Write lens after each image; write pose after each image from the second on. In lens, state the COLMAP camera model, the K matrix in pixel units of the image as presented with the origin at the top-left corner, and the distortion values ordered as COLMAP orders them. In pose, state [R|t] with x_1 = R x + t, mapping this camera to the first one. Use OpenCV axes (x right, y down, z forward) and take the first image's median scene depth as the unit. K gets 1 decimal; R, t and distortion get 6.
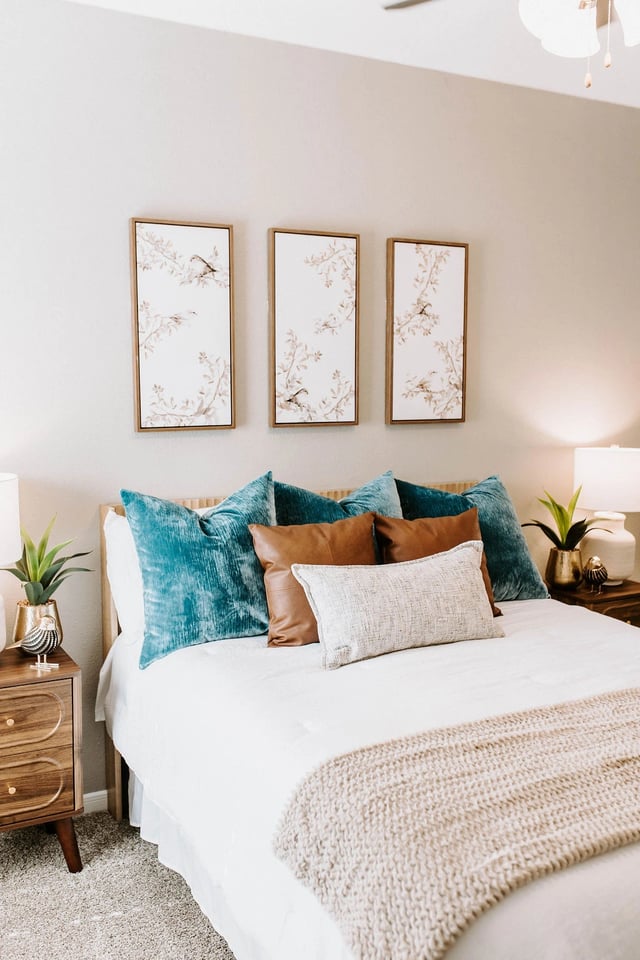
lens RADIAL K [[928.8, 0, 336.5], [0, 928.8, 484.2], [0, 0, 1]] dist [-0.000695, 0.004069]
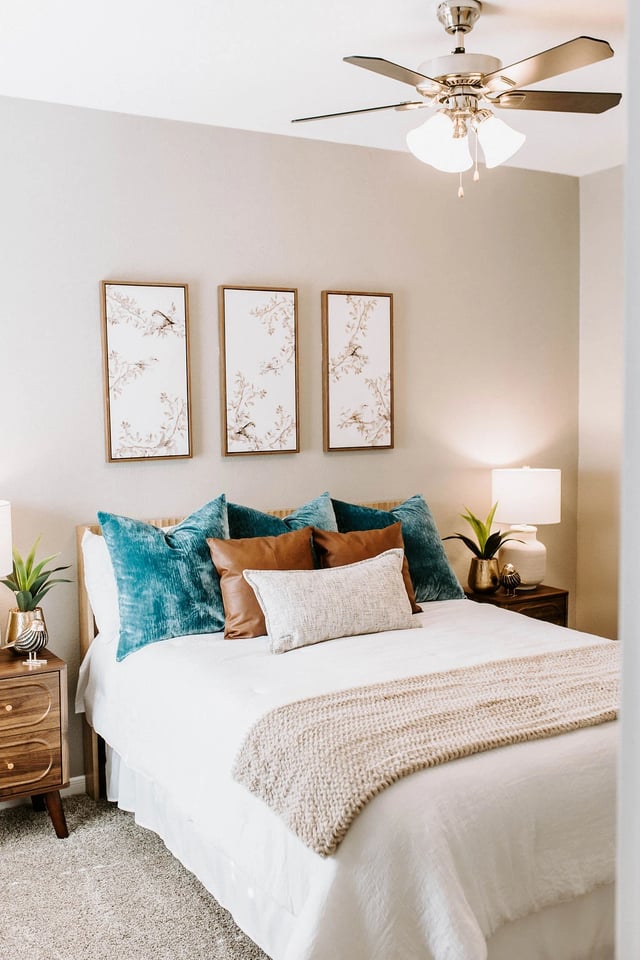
lens RADIAL K [[920.5, 0, 322.9], [0, 920.5, 483.1], [0, 0, 1]] dist [-0.006497, 0.009449]
pose [[0.999063, -0.018146, 0.039289, 0.009680], [0.019211, 0.999454, -0.026888, 0.006810], [-0.038780, 0.027618, 0.998866, -0.189485]]
